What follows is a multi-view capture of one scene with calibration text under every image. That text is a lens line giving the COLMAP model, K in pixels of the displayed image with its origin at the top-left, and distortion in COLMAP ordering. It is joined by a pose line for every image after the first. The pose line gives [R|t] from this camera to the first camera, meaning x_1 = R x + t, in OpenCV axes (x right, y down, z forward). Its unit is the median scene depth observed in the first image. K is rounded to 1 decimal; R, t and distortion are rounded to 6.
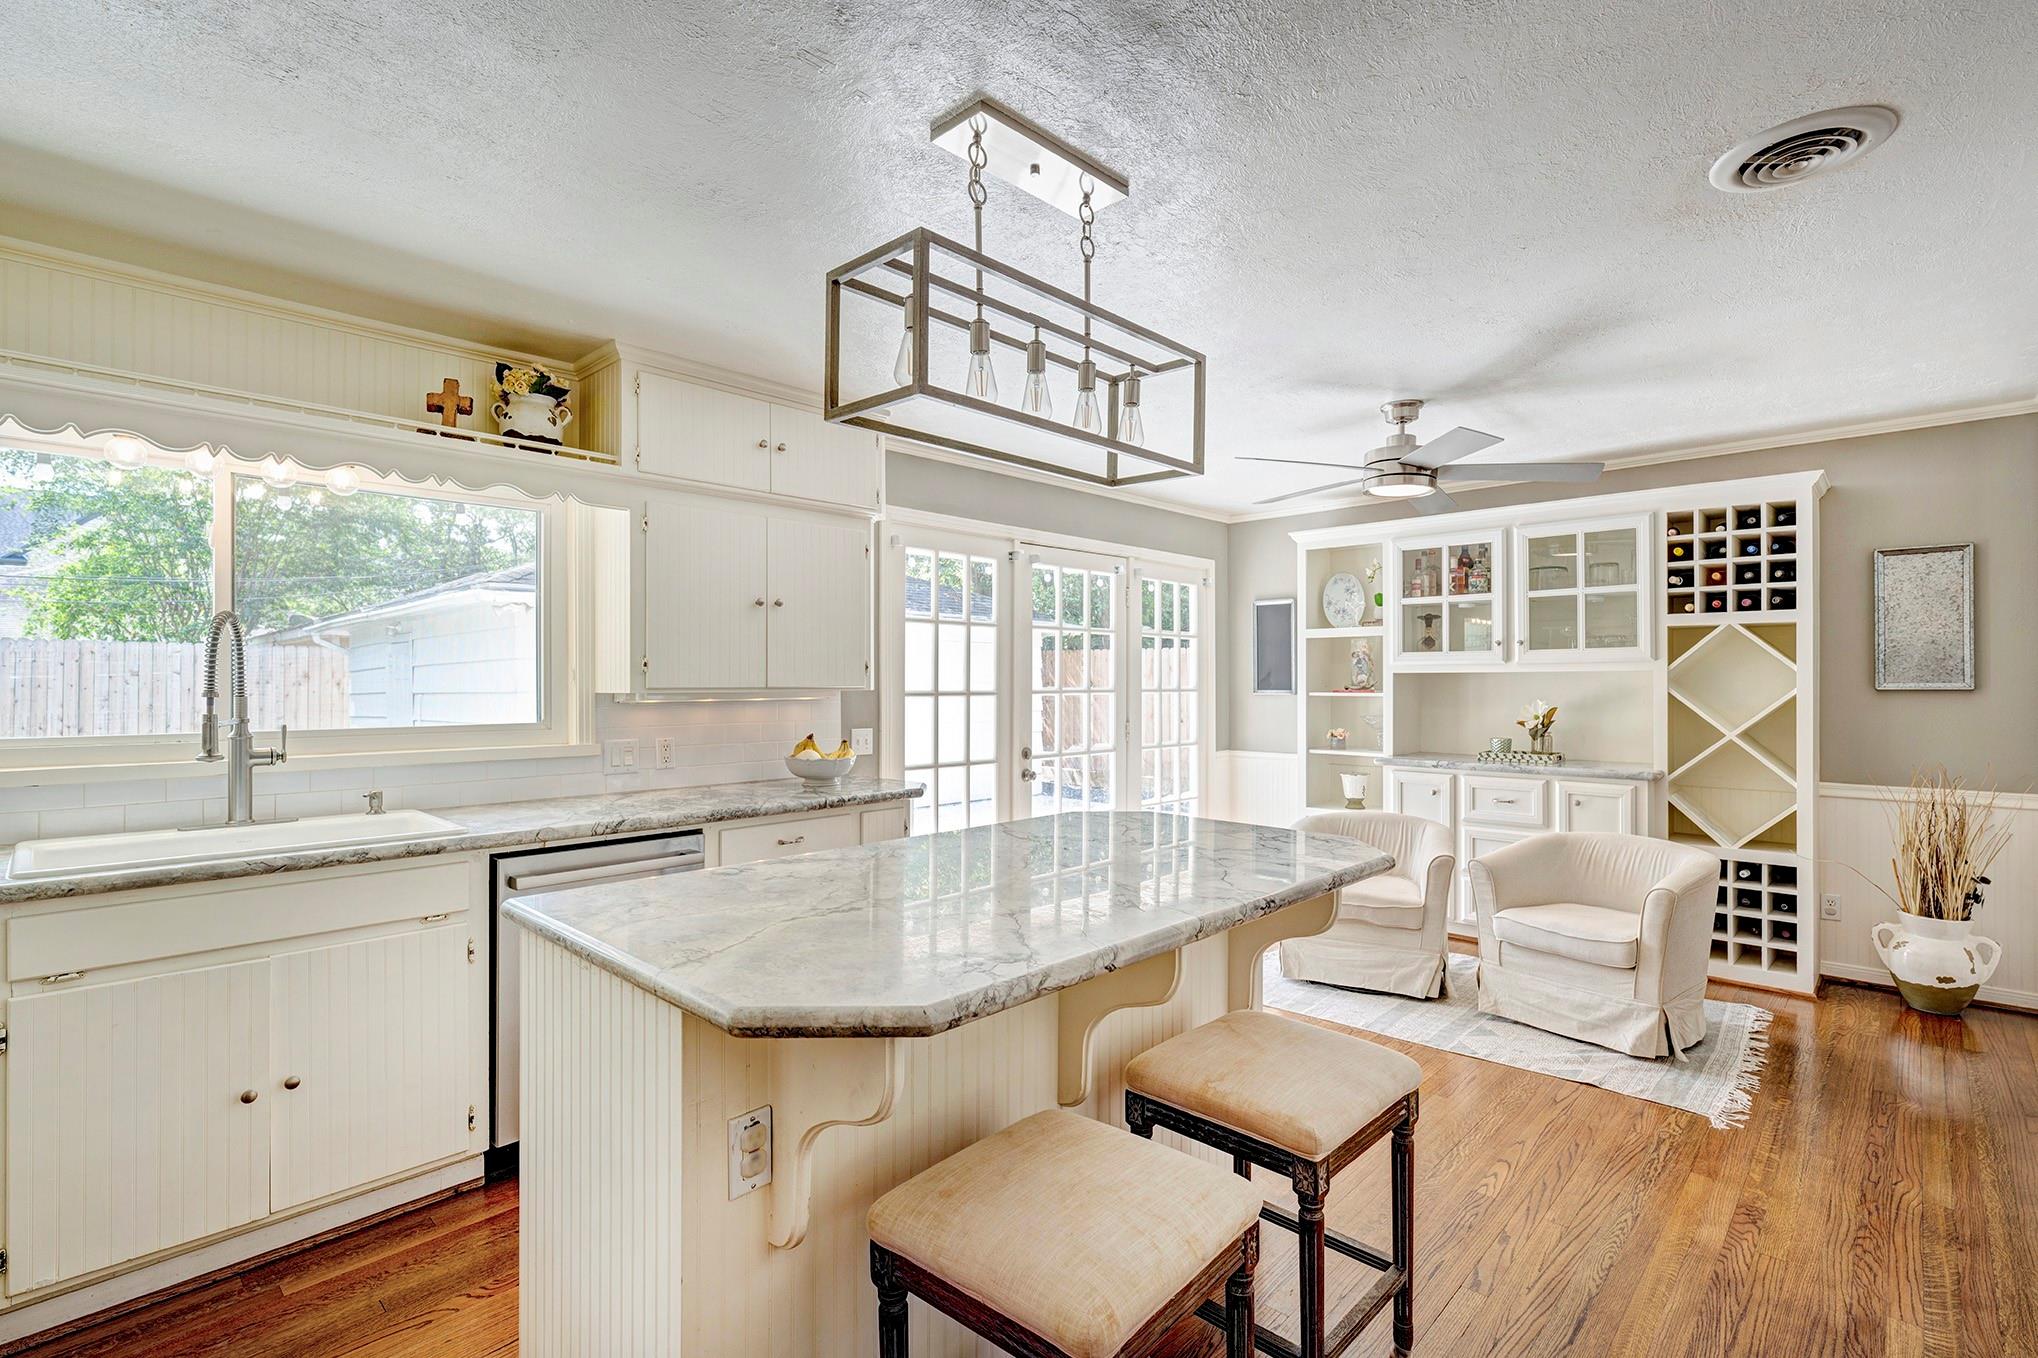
lens RADIAL K [[934.4, 0, 1019.0], [0, 934.4, 679.0], [0, 0, 1]] dist [-0.000662, -0.000097]
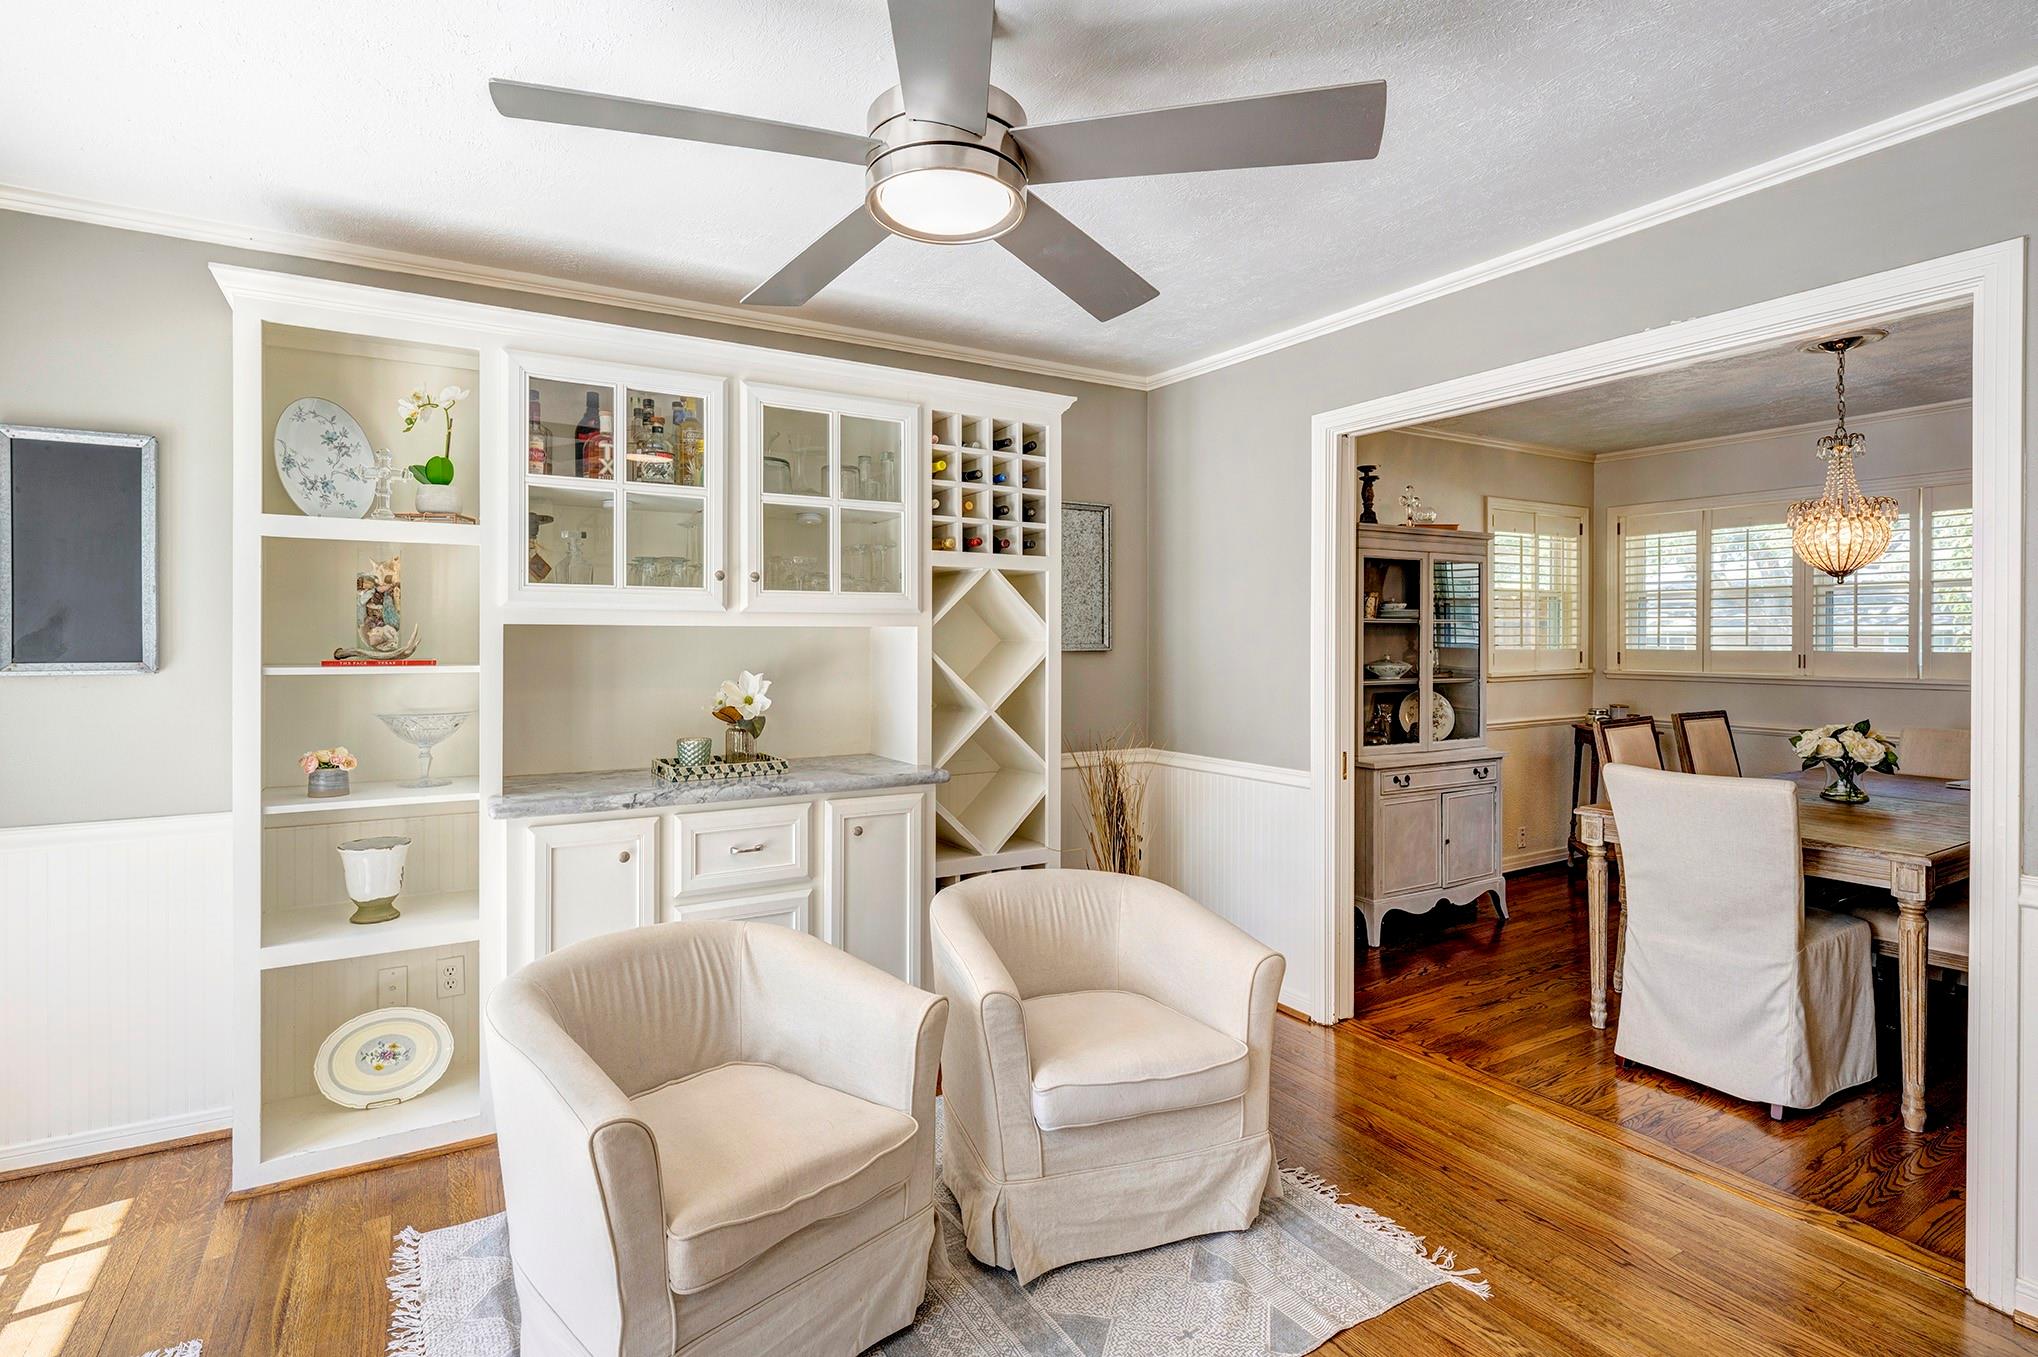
lens RADIAL K [[967.9, 0, 1016.1], [0, 967.9, 648.5], [0, 0, 1]] dist [0.001201, -0.000108]
pose [[0.266278, -0.005333, 0.963881, -0.014908], [-0.002780, 0.999976, 0.006301, 0.002496], [-0.963892, -0.004358, 0.266257, 0.705051]]
